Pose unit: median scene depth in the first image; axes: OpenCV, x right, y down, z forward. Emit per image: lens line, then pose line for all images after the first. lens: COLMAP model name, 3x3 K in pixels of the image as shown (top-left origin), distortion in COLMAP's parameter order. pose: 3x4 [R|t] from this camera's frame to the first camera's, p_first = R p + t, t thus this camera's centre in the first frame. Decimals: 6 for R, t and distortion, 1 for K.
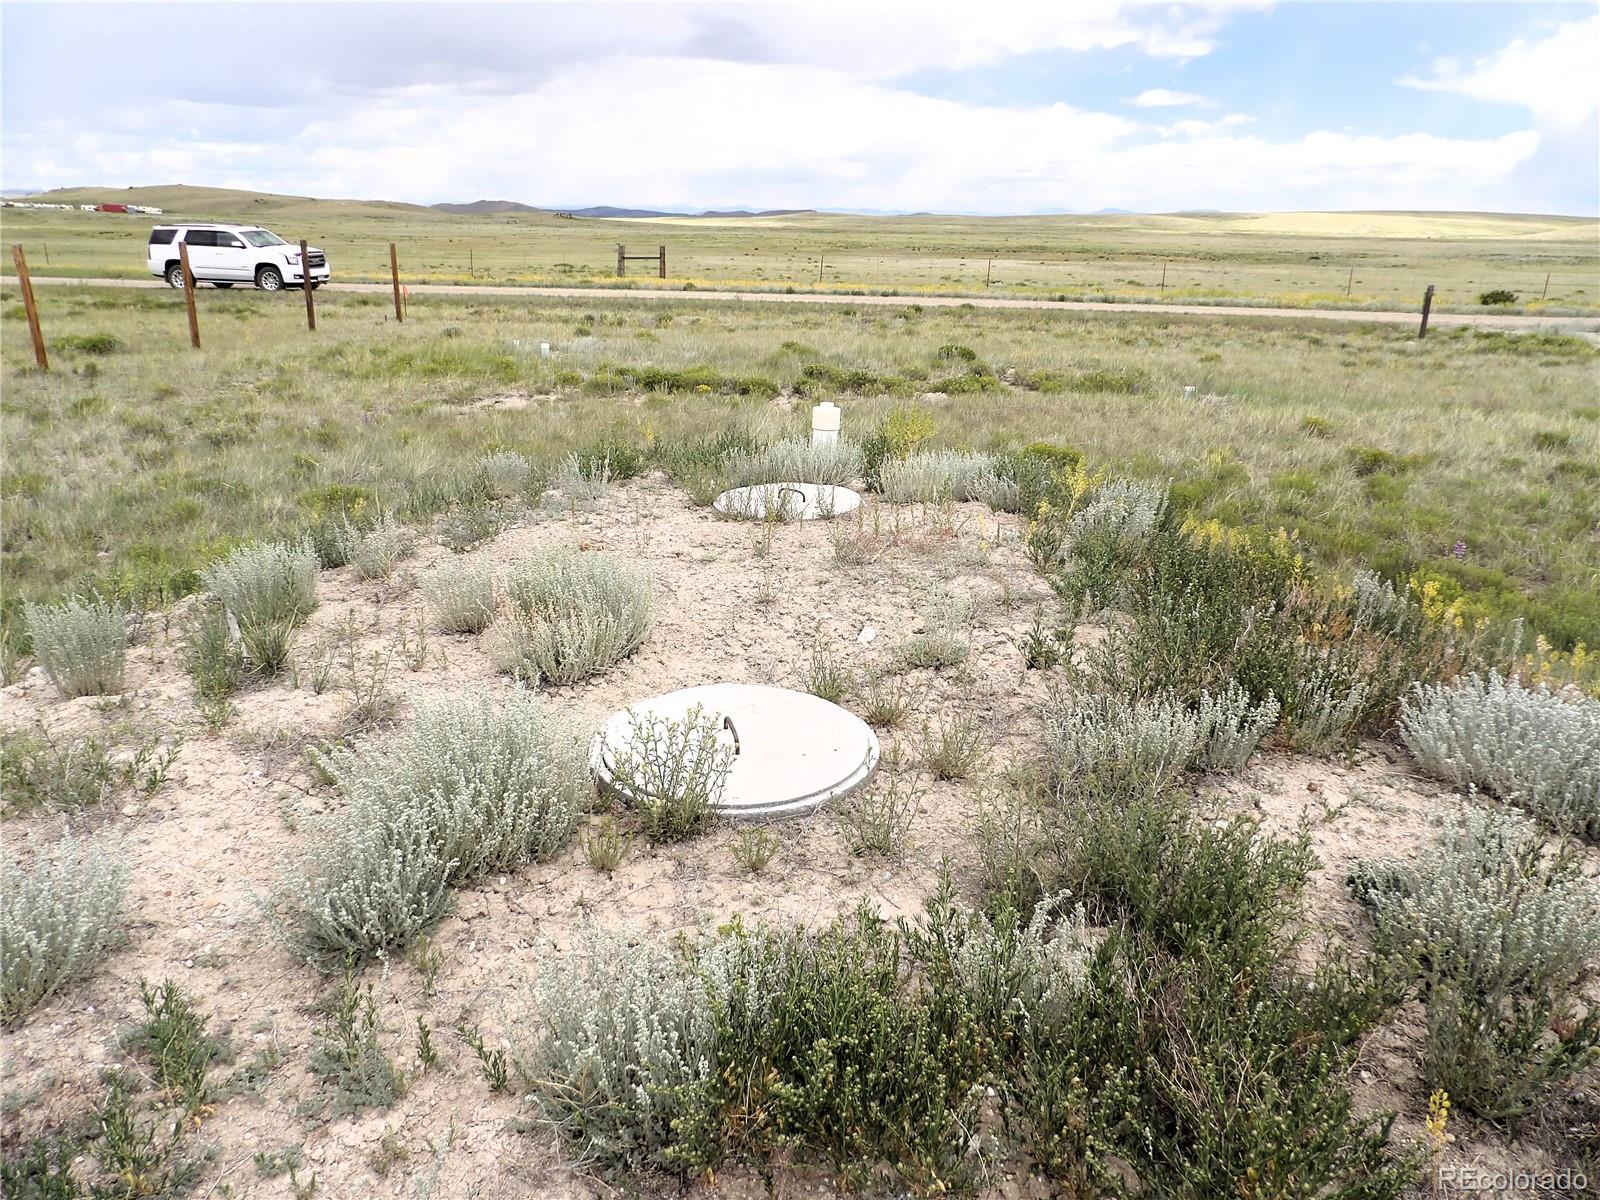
lens RADIAL K [[1119.9, 0, 806.1], [0, 1119.9, 609.4], [0, 0, 1]] dist [-0.049629, 0.059543]
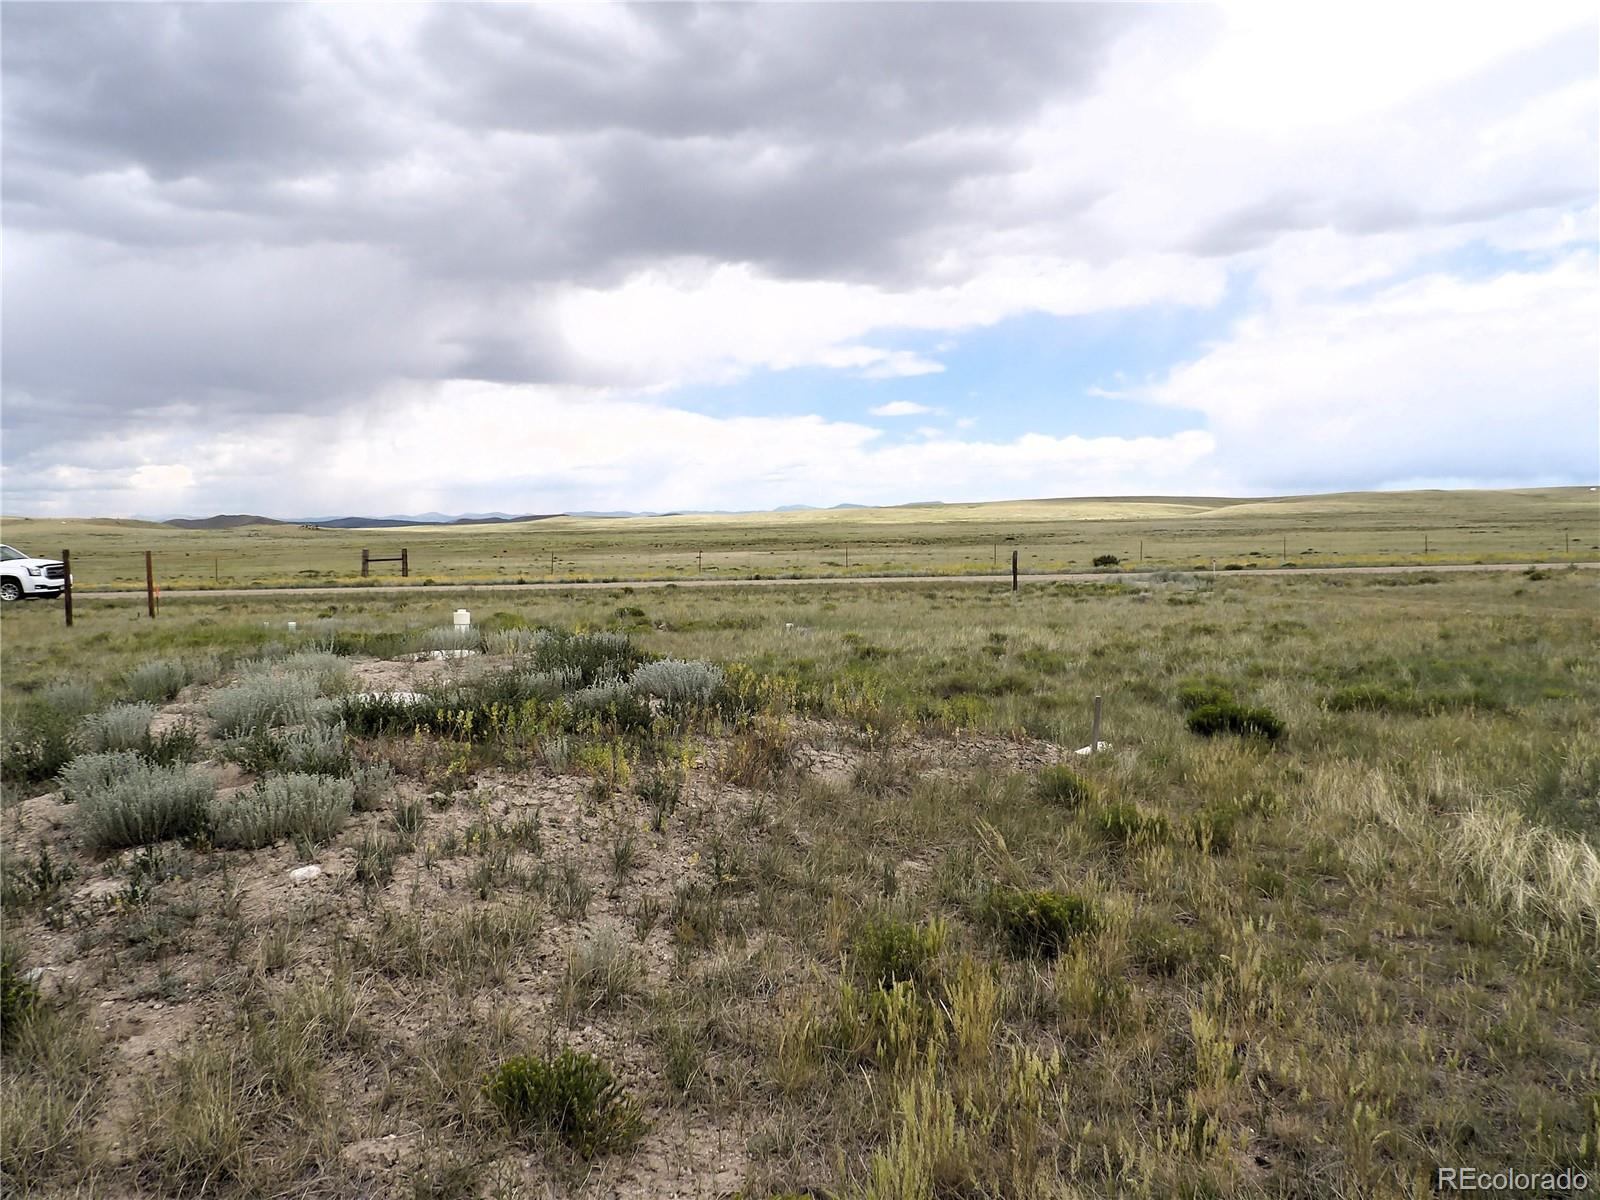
lens RADIAL K [[1143.6, 0, 809.3], [0, 1143.6, 598.0], [0, 0, 1]] dist [-0.006882, 0.002756]
pose [[0.977645, -0.046599, 0.205032, 0.032637], [0.099380, 0.961743, -0.255291, 0.056194], [-0.185292, 0.269960, 0.944875, -0.148785]]
